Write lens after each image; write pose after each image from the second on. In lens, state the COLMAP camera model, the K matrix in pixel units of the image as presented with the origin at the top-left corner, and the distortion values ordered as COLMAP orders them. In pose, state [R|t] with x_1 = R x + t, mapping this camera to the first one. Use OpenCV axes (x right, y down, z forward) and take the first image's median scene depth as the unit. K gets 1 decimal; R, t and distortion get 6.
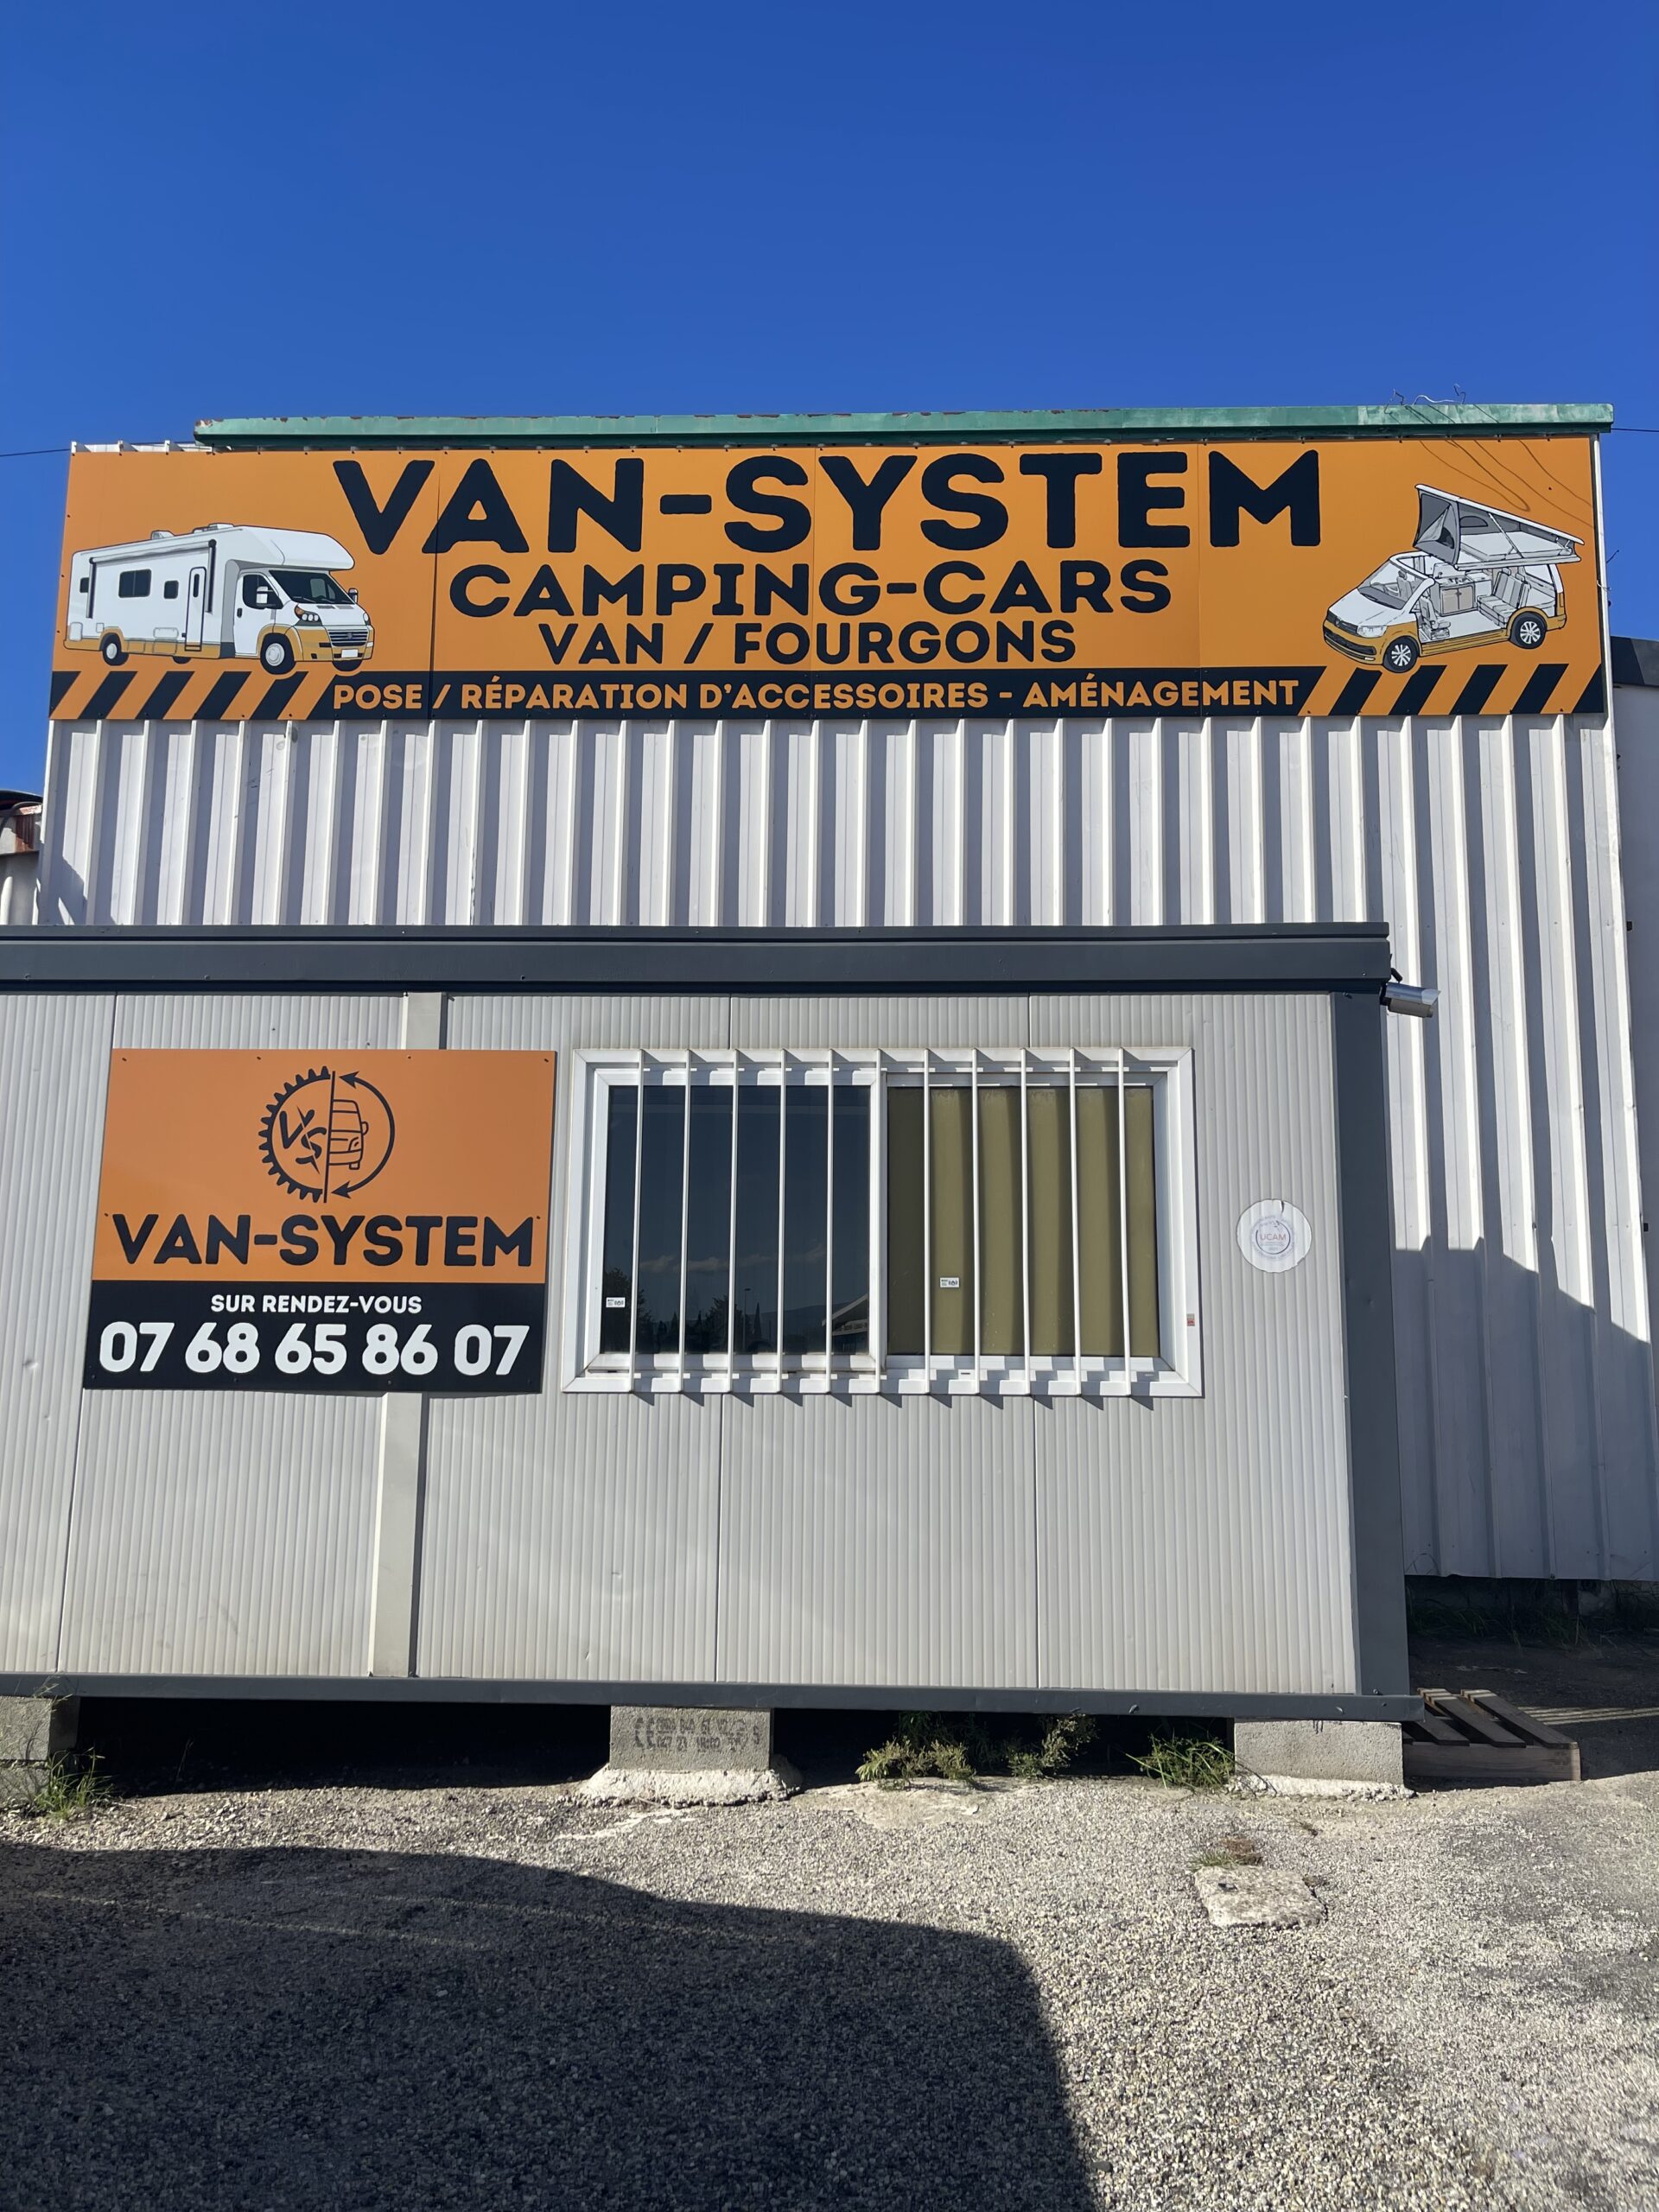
lens RADIAL K [[1615.5, 0, 829.9], [0, 1615.5, 1145.7], [0, 0, 1]] dist [0.011718, -0.000244]
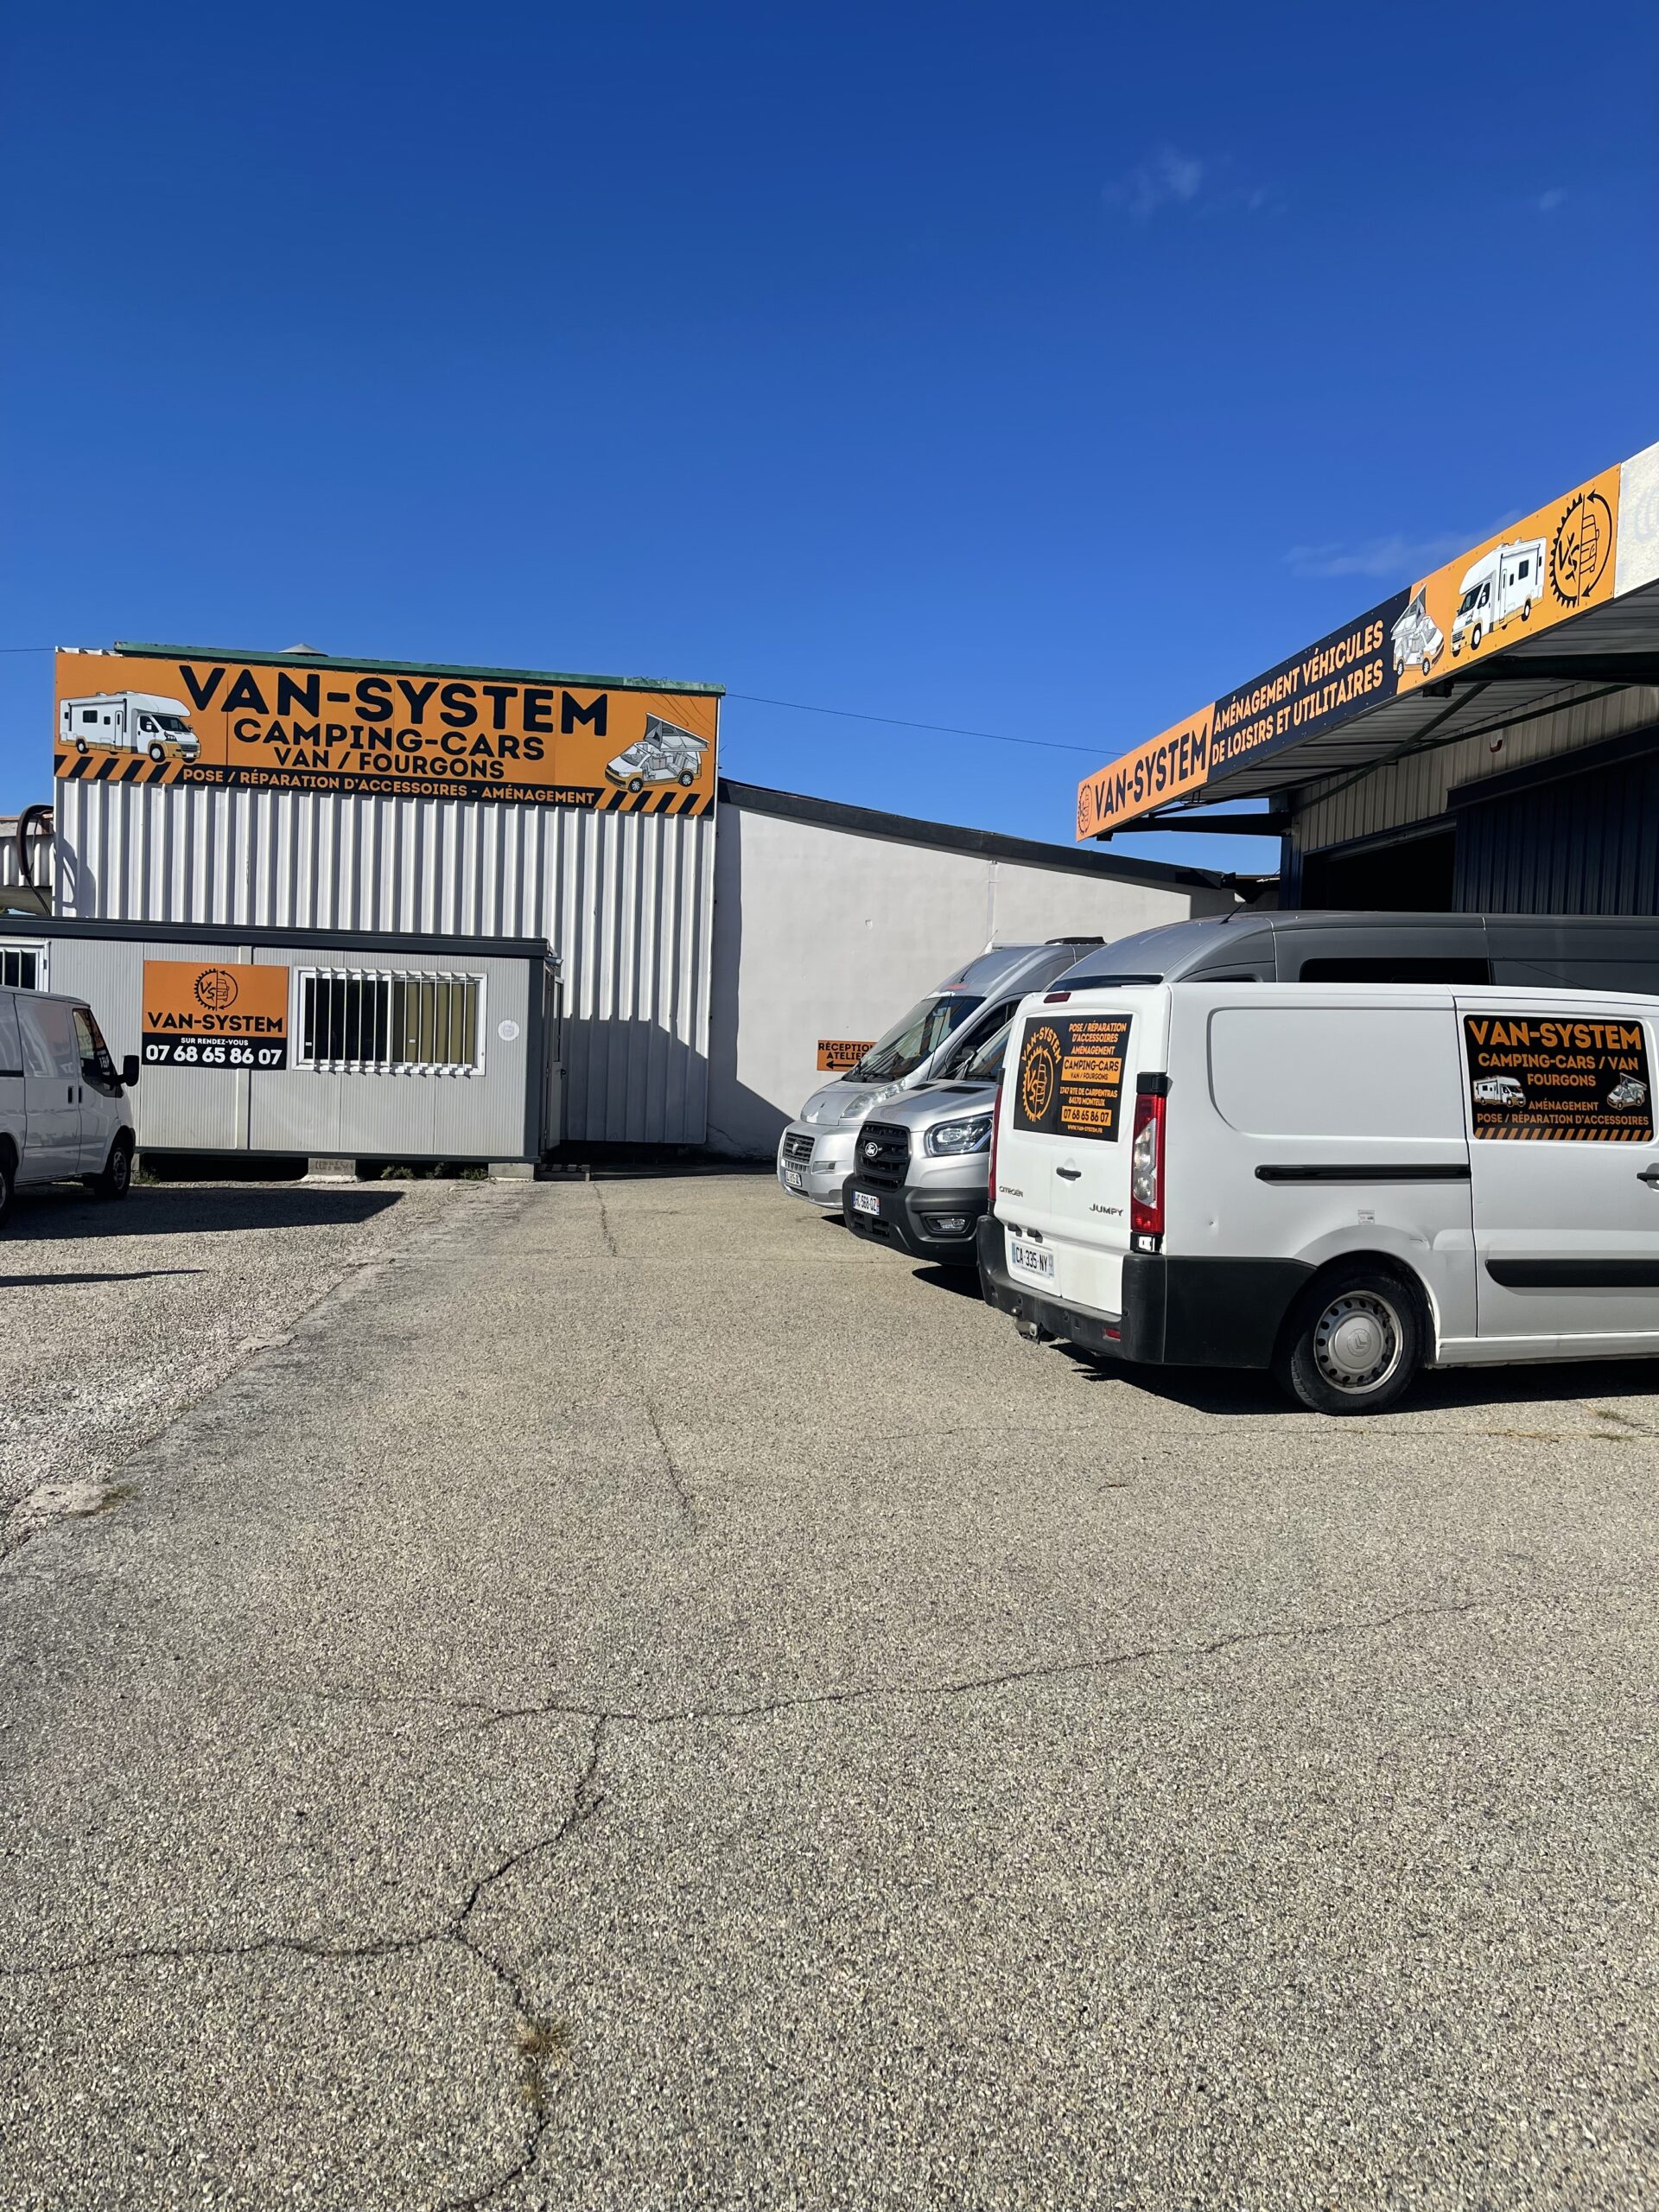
lens RADIAL K [[1615.5, 0, 829.9], [0, 1615.5, 1145.7], [0, 0, 1]] dist [0.011718, -0.000244]
pose [[0.984882, 0.017851, 0.172305, 0.224790], [-0.050994, 0.980478, 0.189899, -0.243594], [-0.165551, -0.195815, 0.966566, -1.546995]]
